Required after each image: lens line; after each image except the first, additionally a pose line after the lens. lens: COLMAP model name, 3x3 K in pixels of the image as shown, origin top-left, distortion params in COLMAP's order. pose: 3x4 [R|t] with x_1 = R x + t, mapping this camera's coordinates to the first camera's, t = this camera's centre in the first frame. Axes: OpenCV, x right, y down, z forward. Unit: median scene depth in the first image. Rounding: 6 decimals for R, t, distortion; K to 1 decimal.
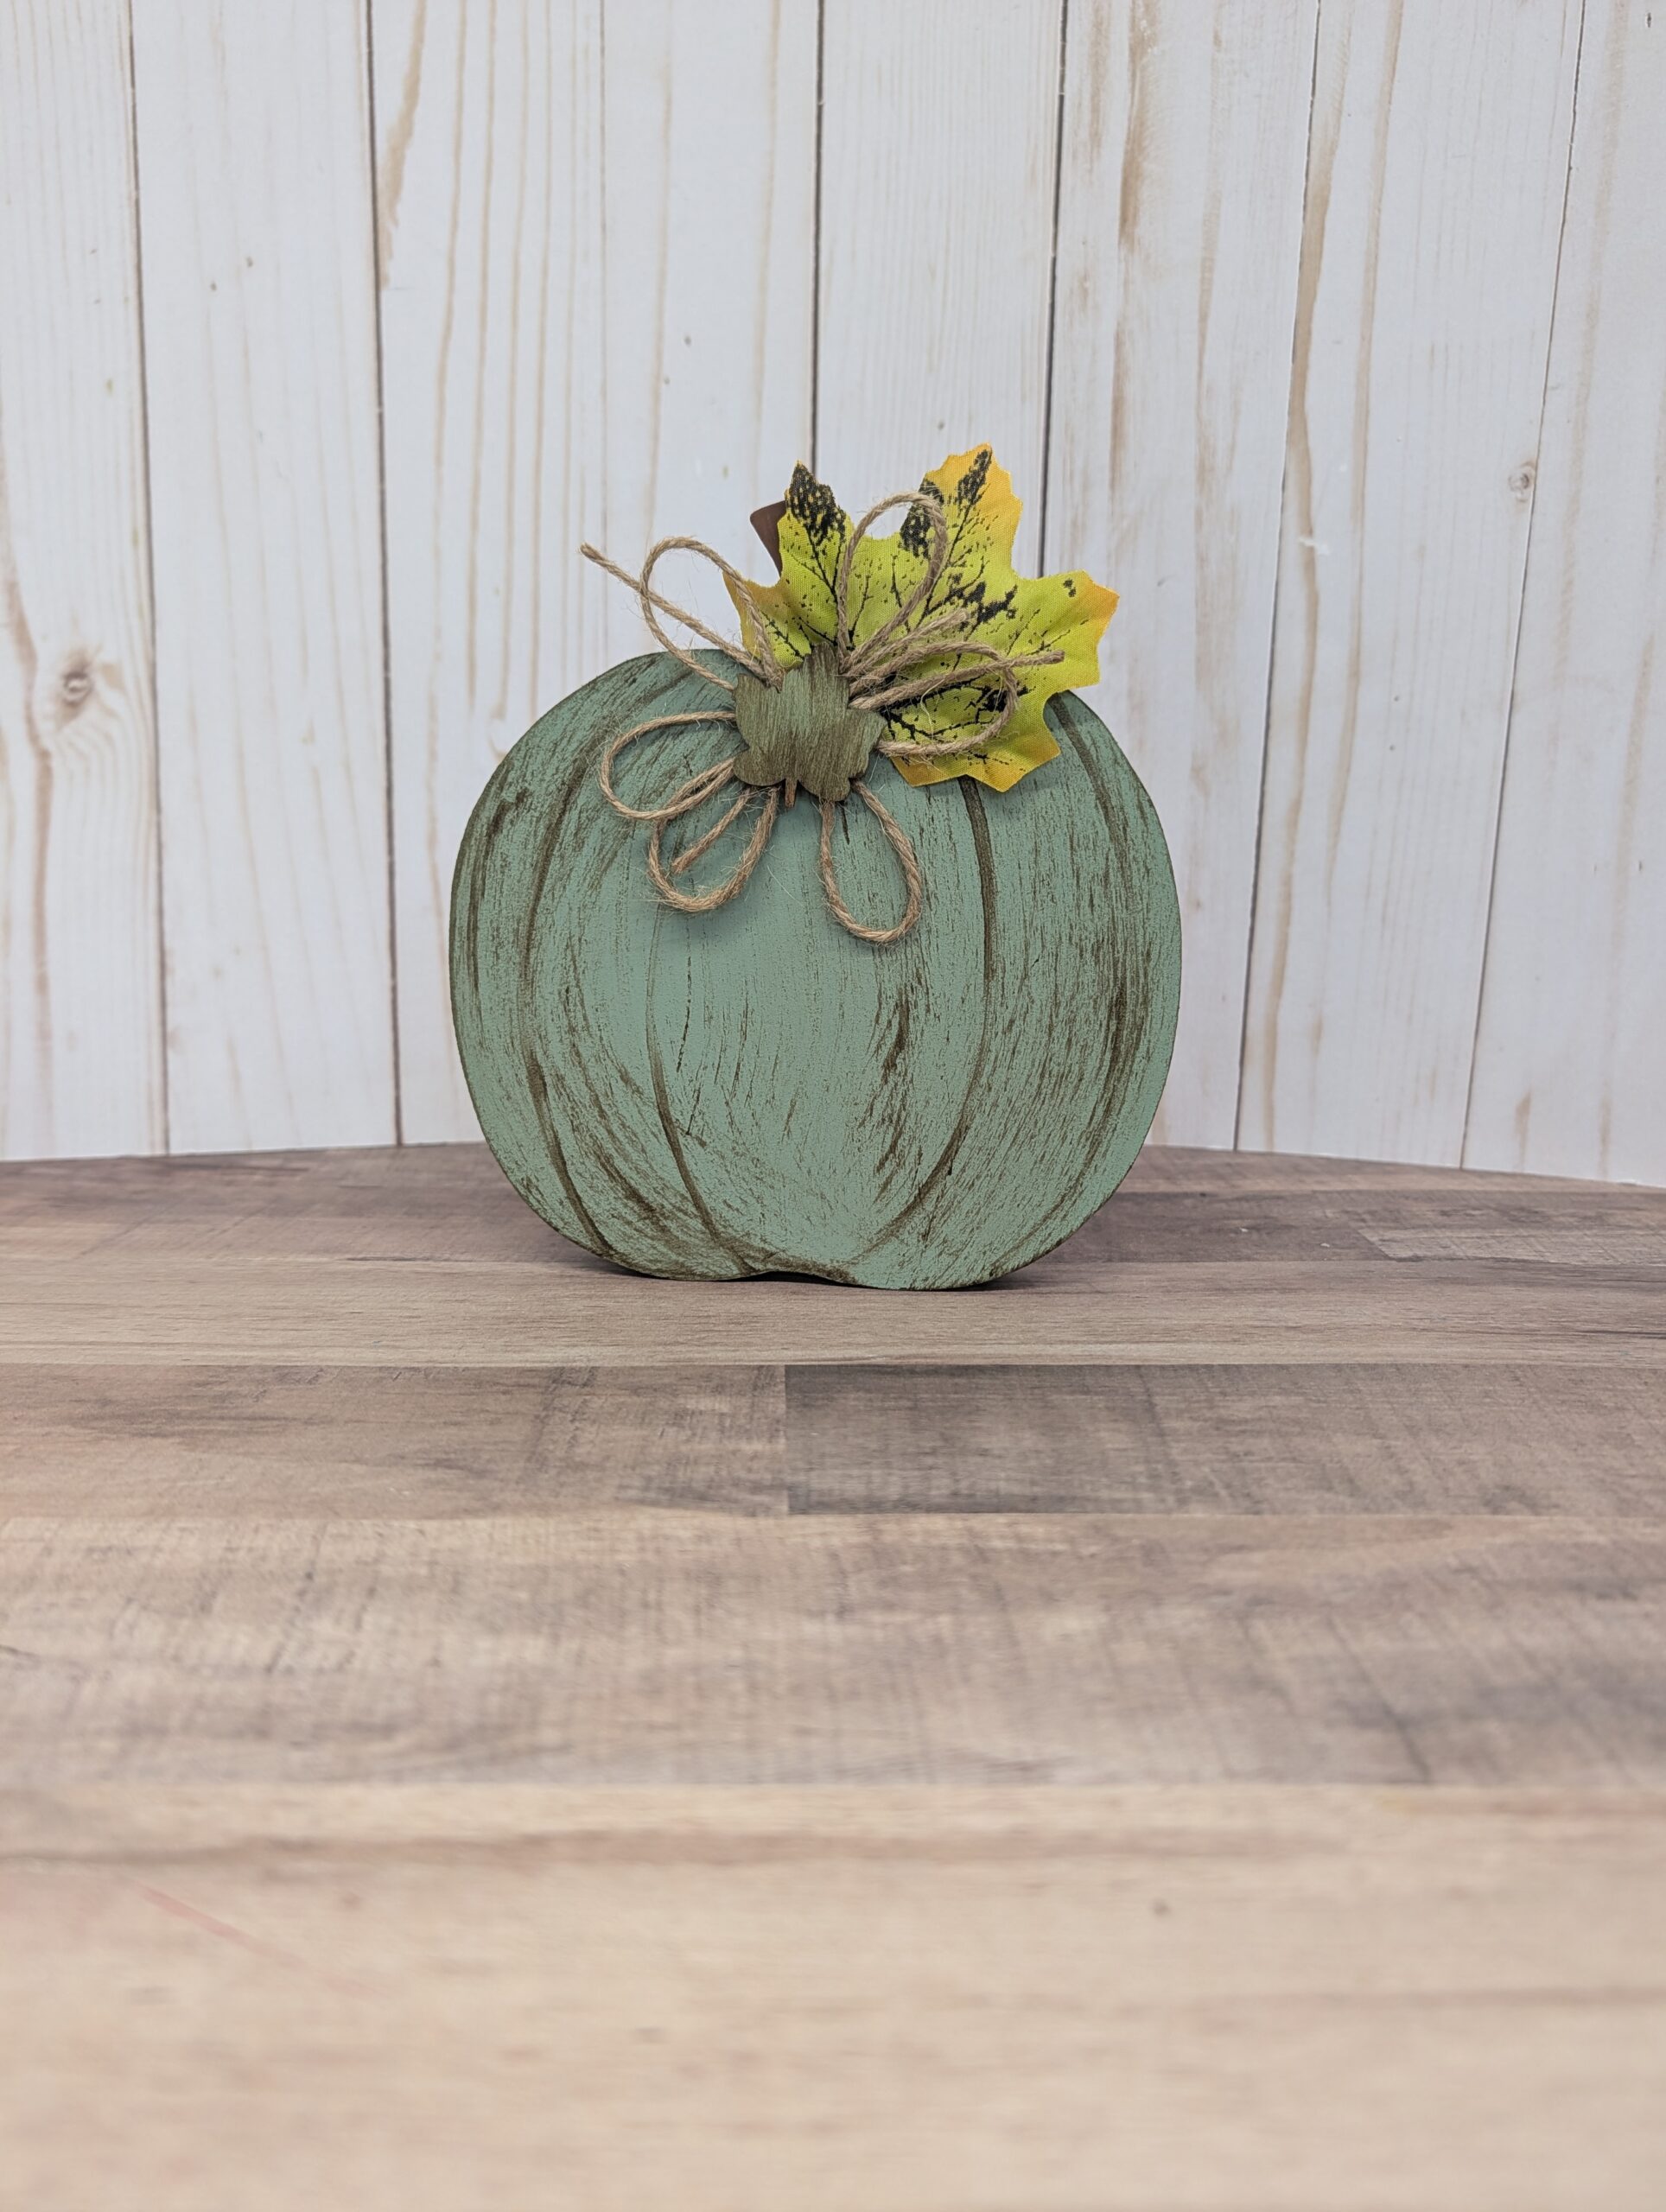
lens RADIAL K [[1605.1, 0, 799.0], [0, 1605.1, 1112.1], [0, 0, 1]] dist [-0.008968, 0.002492]
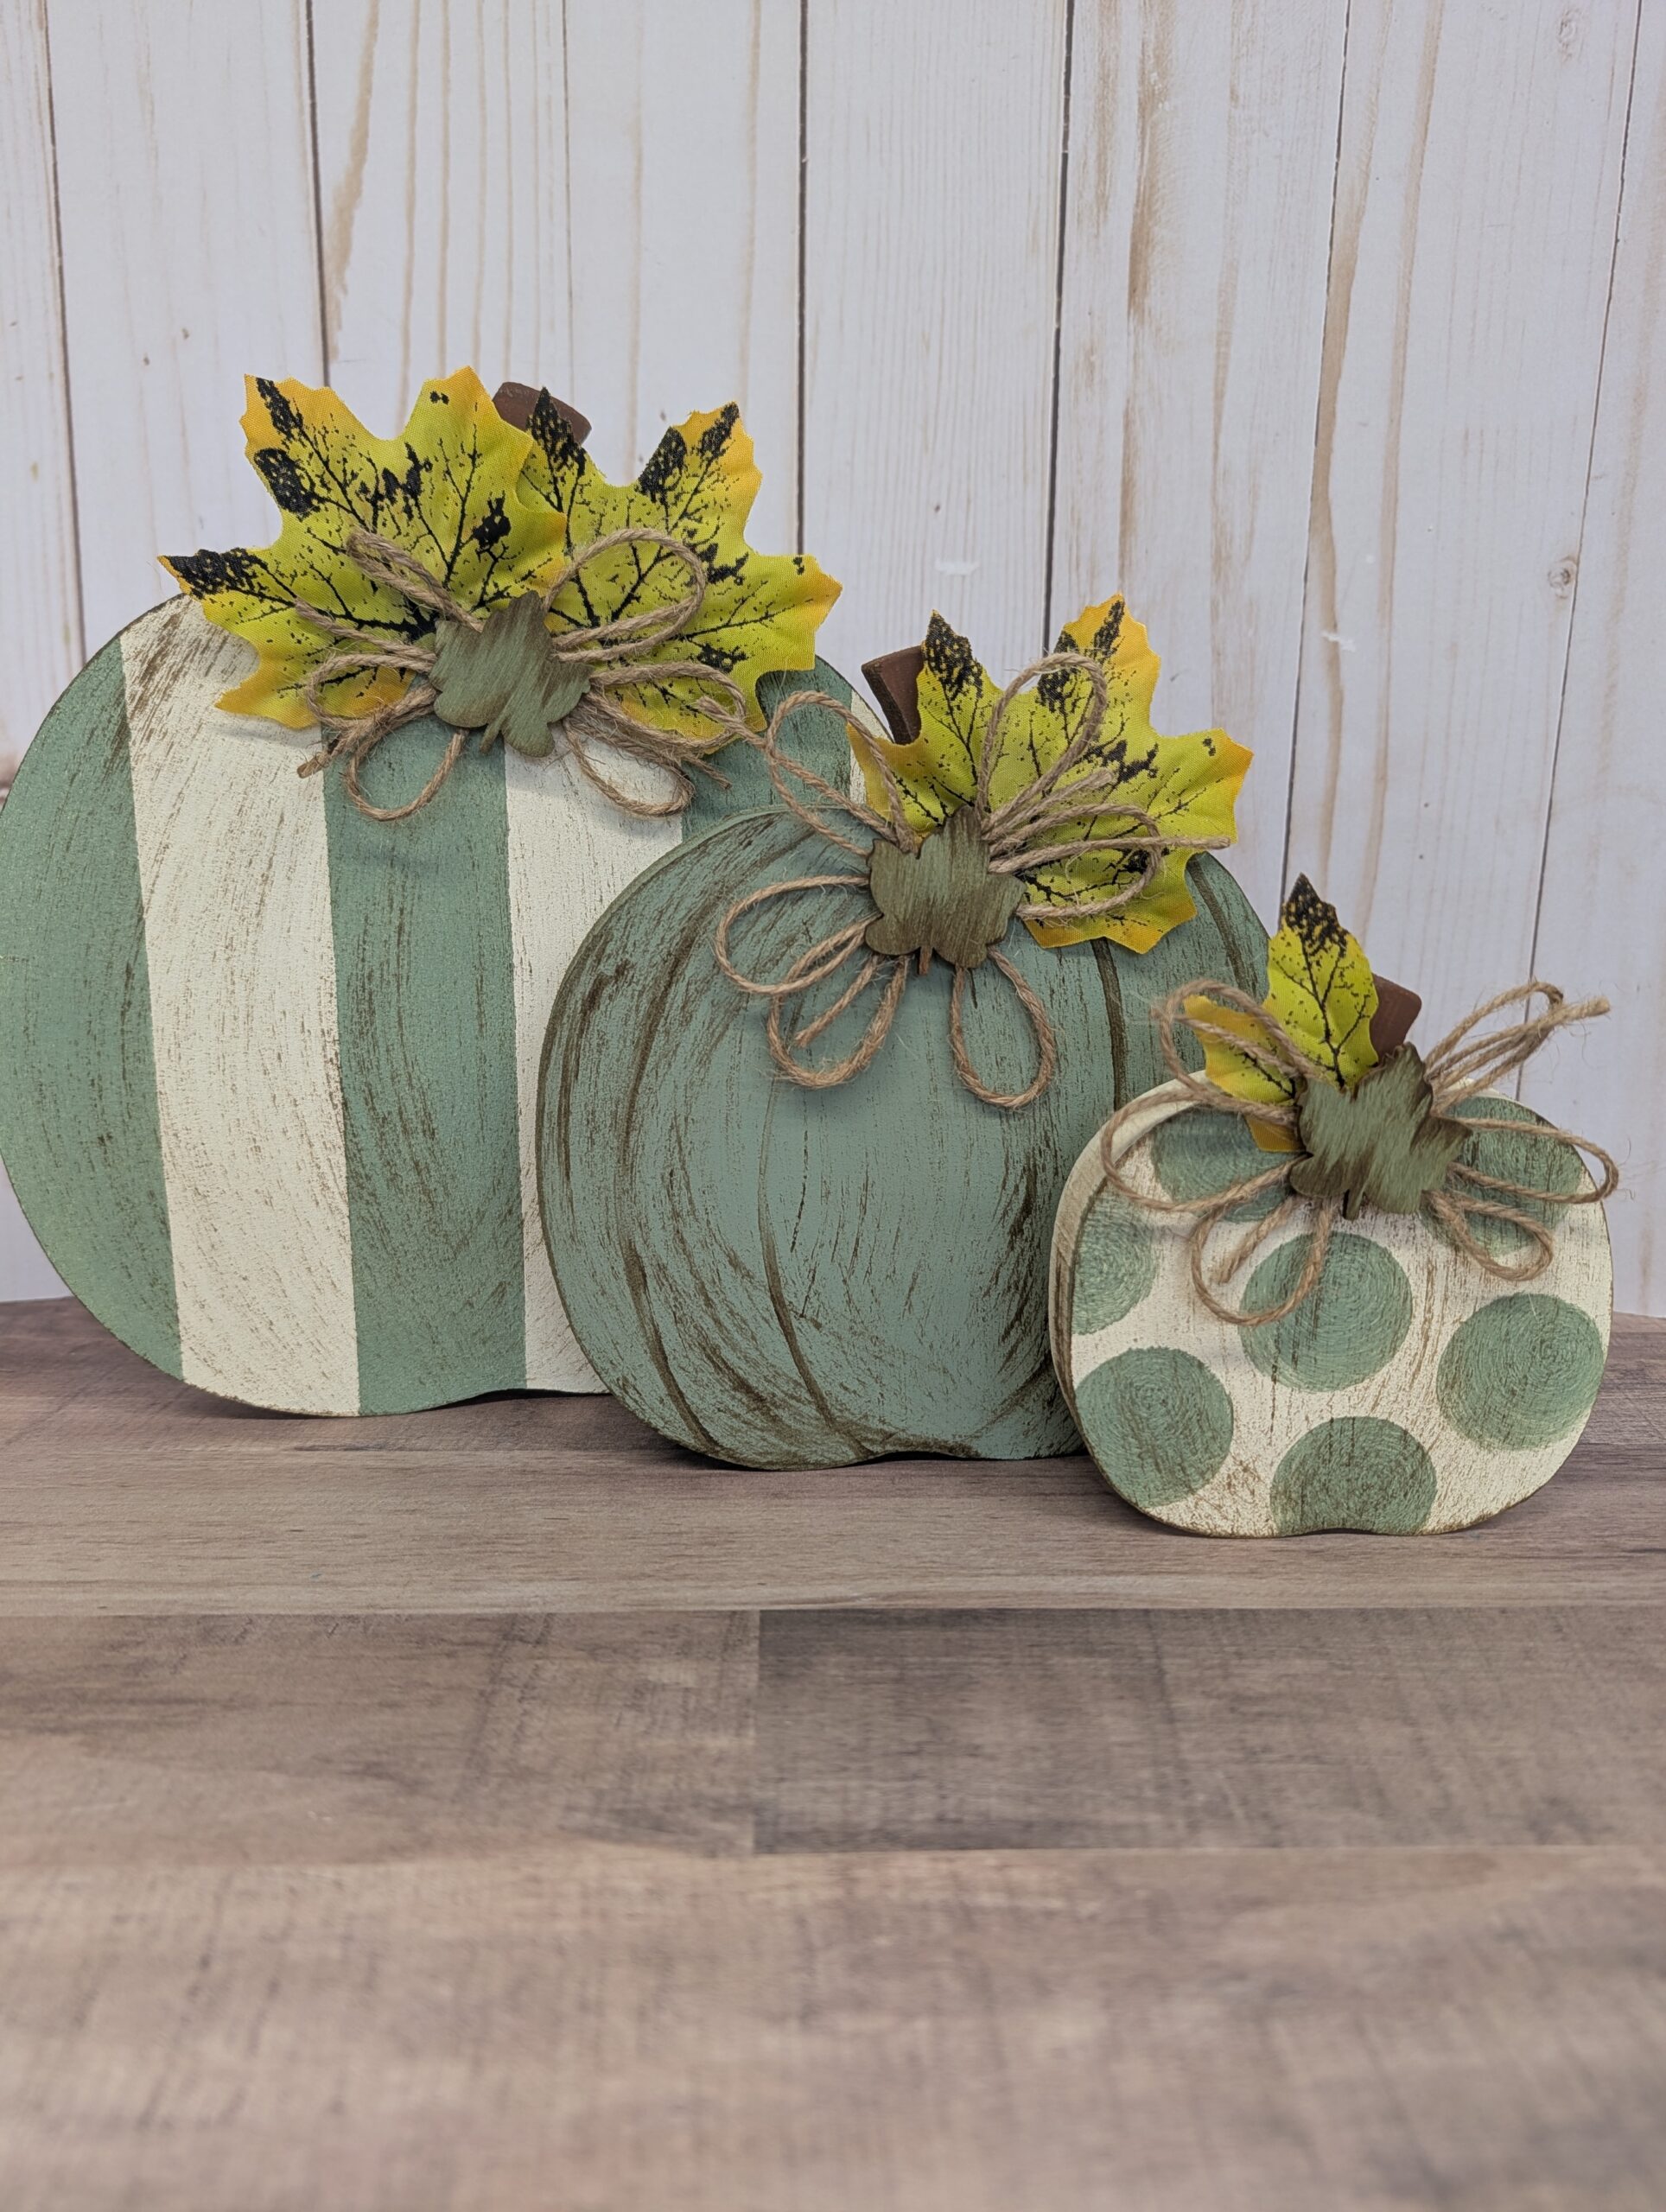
lens RADIAL K [[1603.2, 0, 833.0], [0, 1603.2, 1106.0], [0, 0, 1]] dist [0.000613, -0.004730]
pose [[0.999945, -0.005930, 0.008683, 0.029210], [0.005750, 0.999772, 0.020581, -0.164170], [-0.008803, -0.020530, 0.999750, 0.103779]]
